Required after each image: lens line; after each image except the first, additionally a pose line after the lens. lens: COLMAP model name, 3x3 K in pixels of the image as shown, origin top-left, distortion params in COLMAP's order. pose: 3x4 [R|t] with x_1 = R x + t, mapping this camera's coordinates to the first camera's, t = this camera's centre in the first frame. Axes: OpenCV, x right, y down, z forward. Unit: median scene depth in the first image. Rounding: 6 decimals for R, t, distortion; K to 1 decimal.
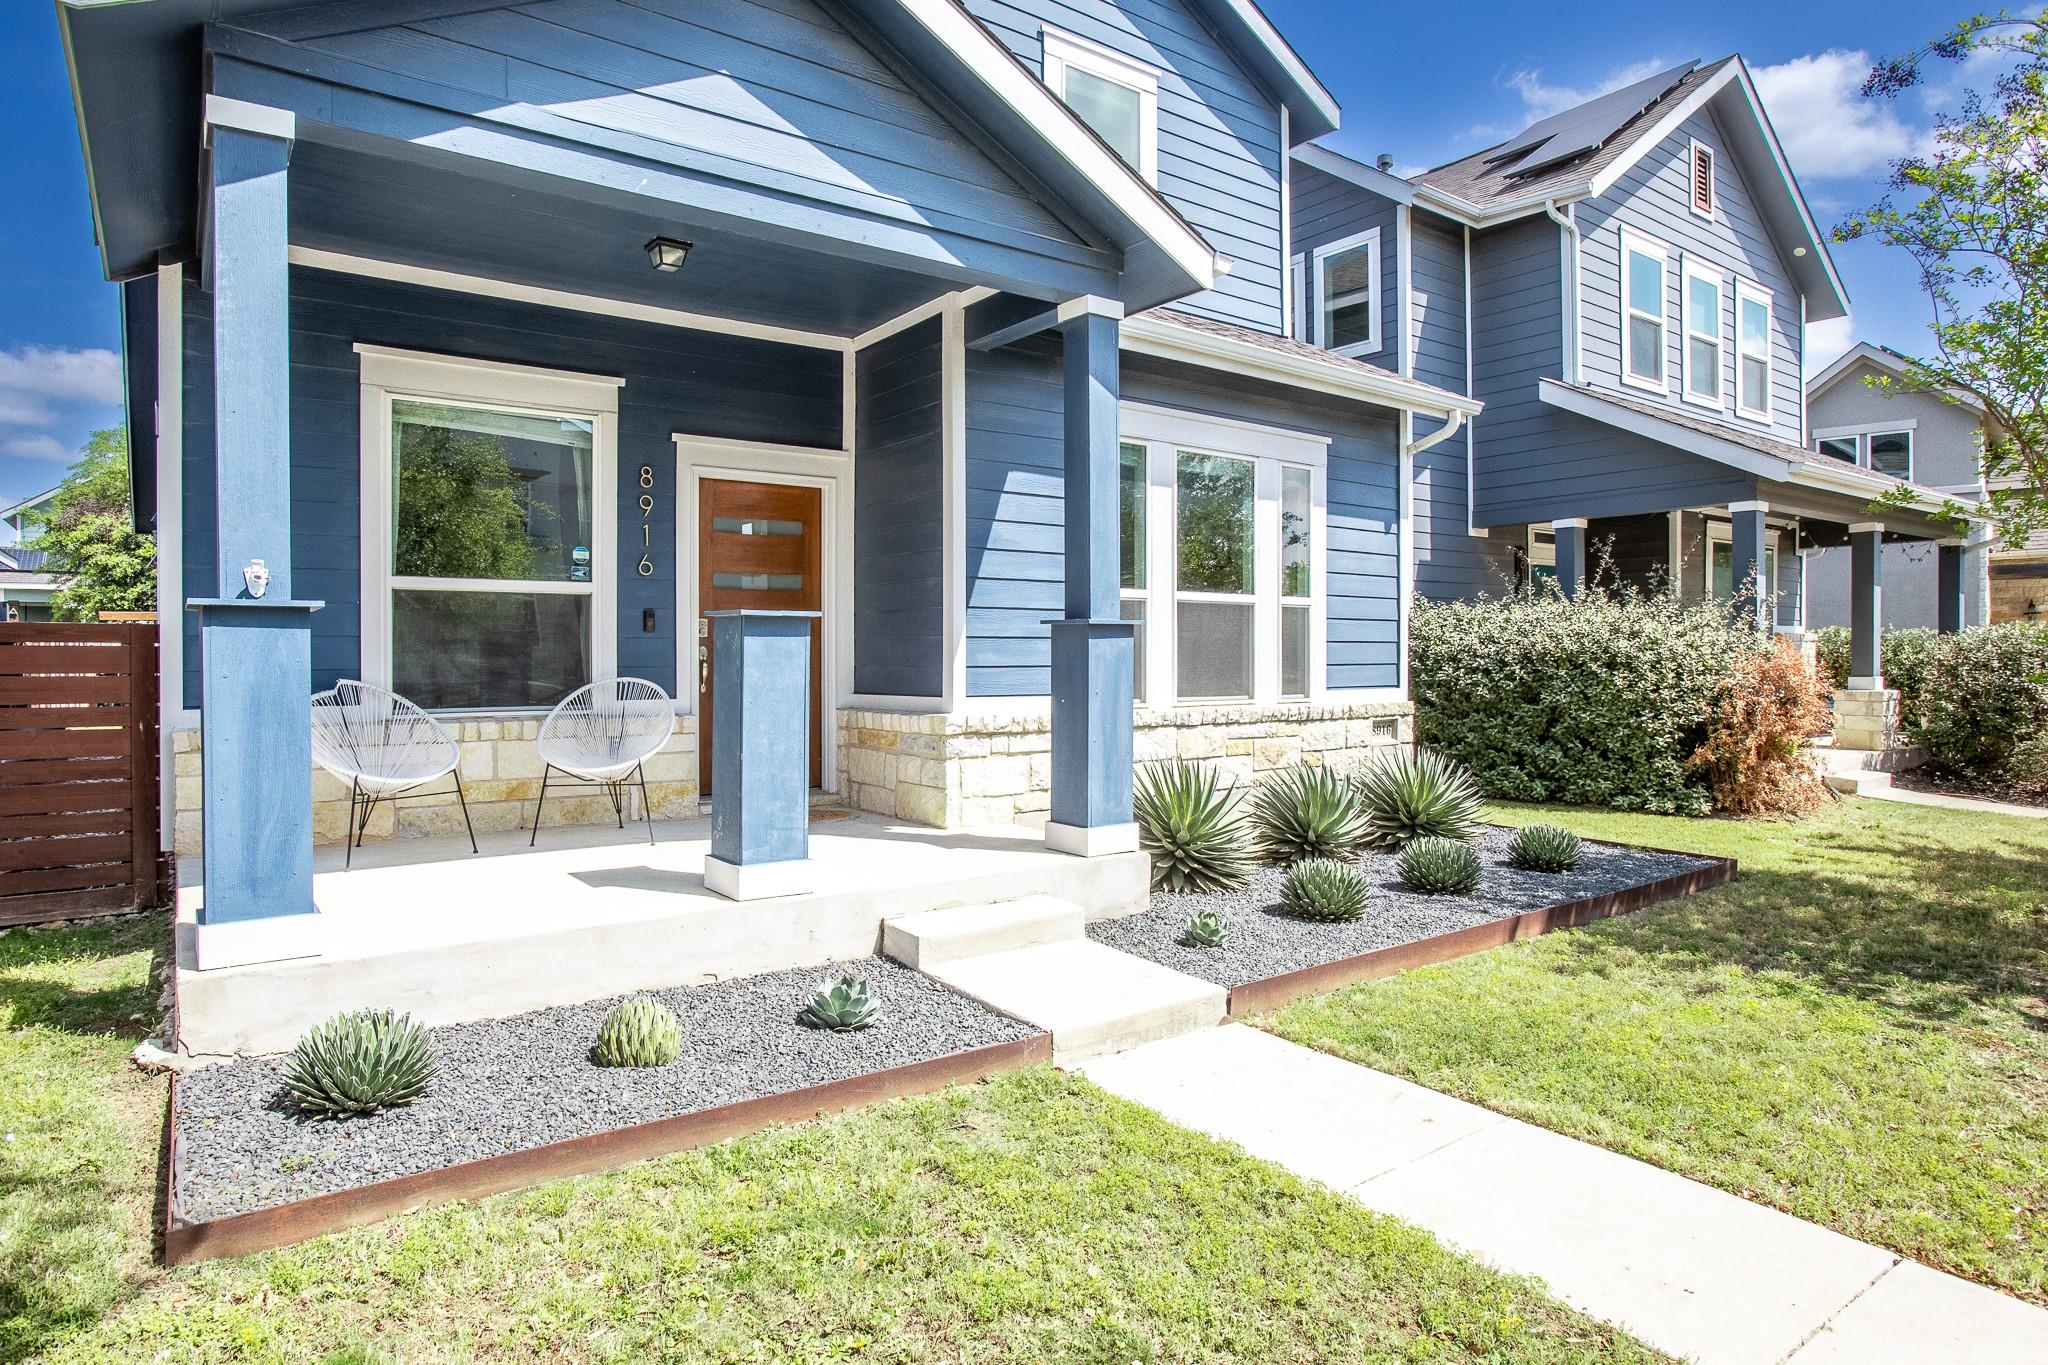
lens RADIAL K [[1140.4, 0, 1030.5], [0, 1140.4, 654.0], [0, 0, 1]] dist [-0.004734, -0.000878]
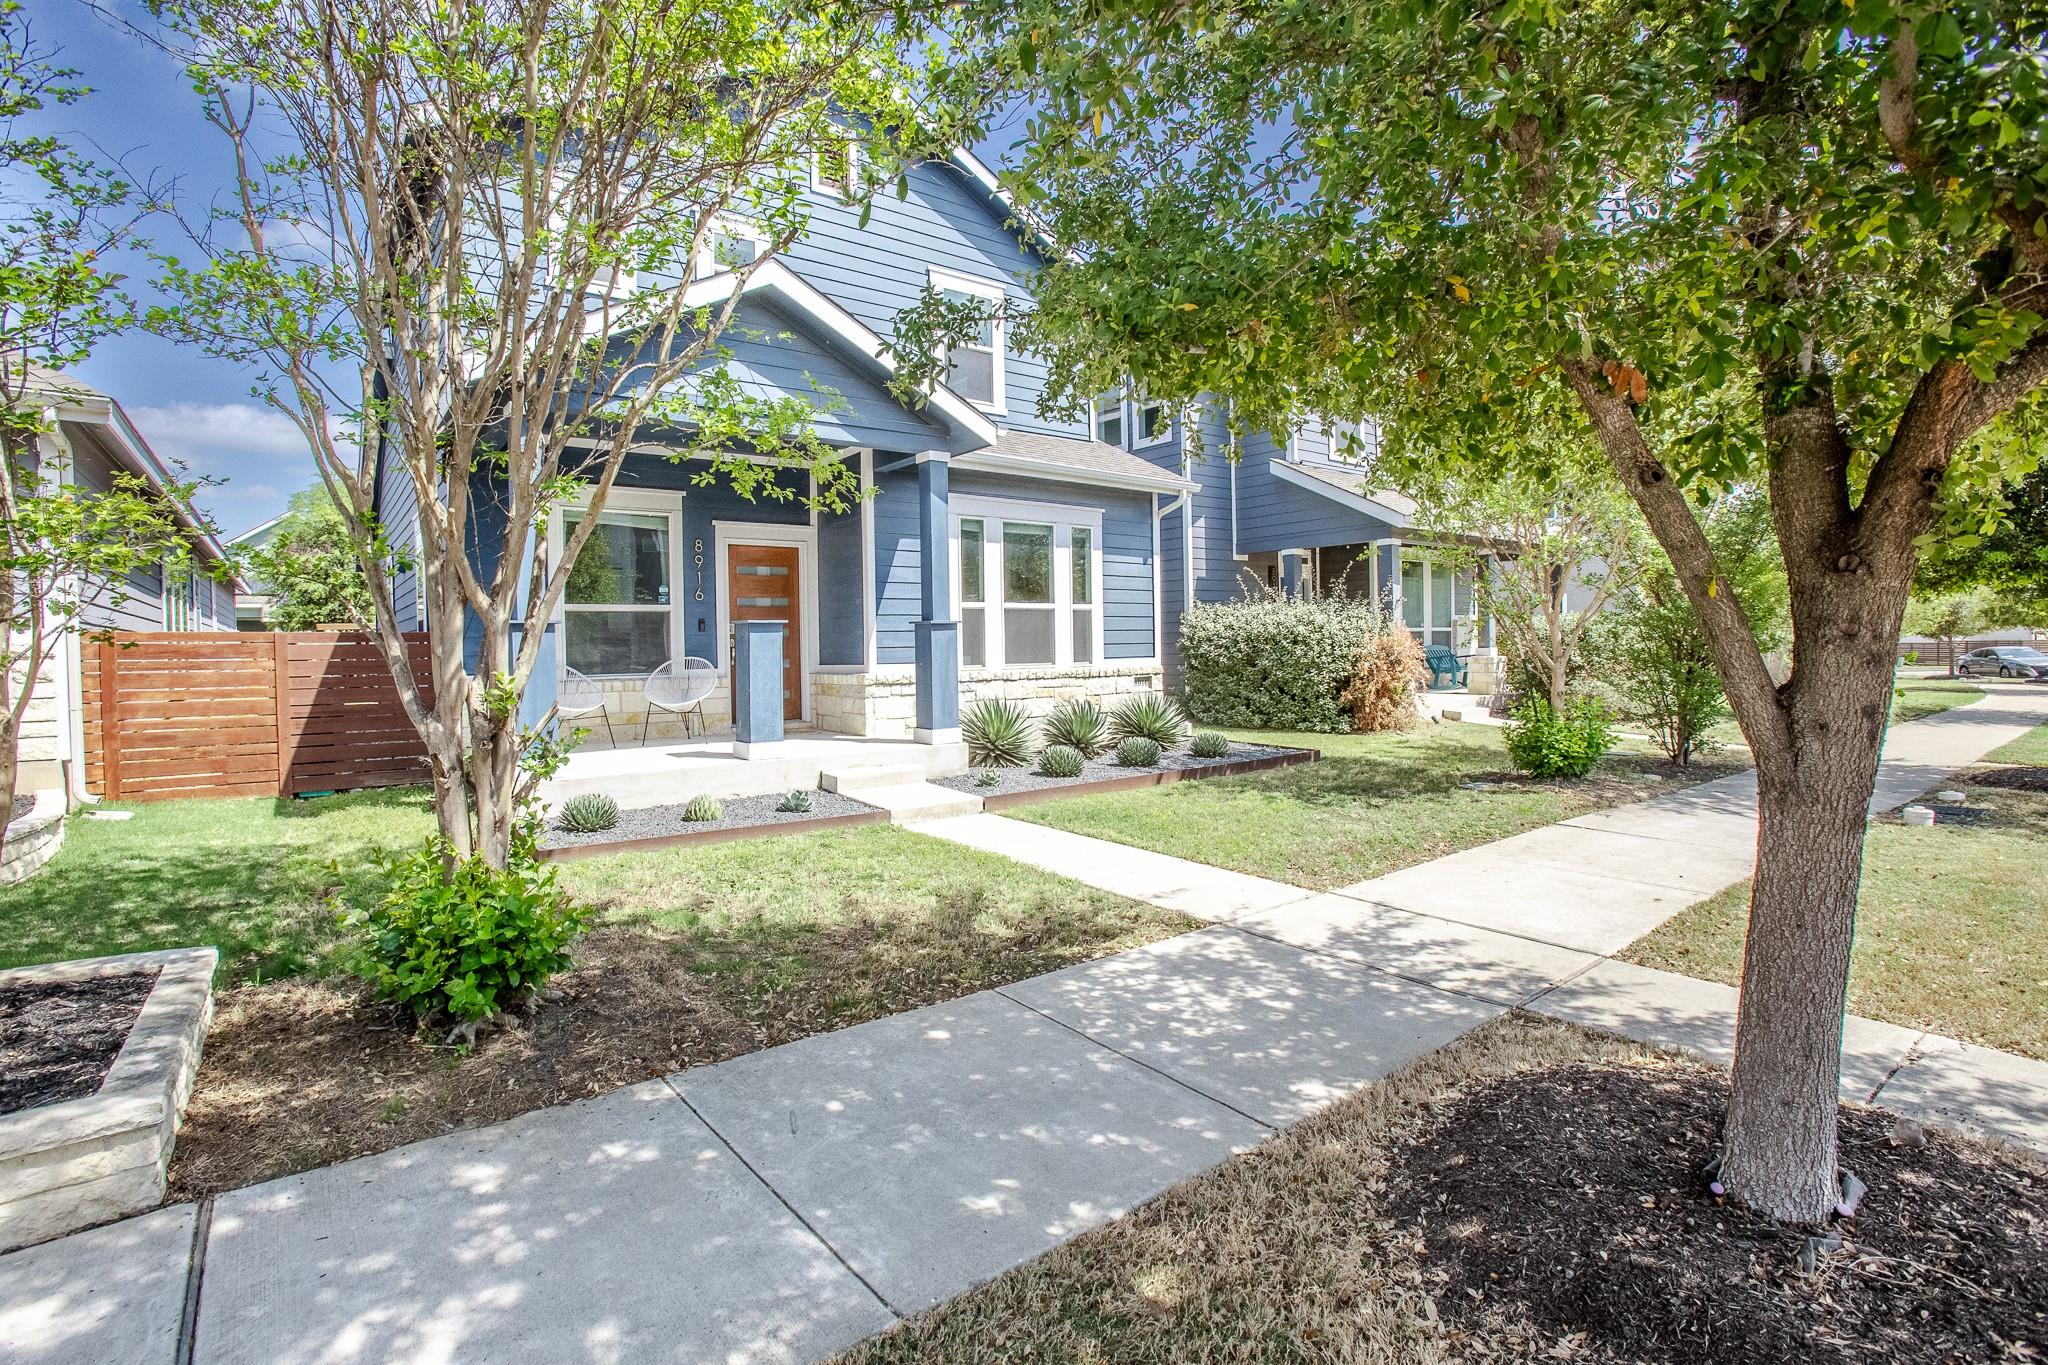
lens RADIAL K [[954.0, 0, 1011.2], [0, 954.0, 652.2], [0, 0, 1]] dist [-0.001945, 0.000836]
pose [[0.999850, -0.016960, -0.003463, 0.145067], [0.016985, 0.999828, 0.007389, 0.009515], [0.003337, -0.007447, 0.999967, -0.462829]]
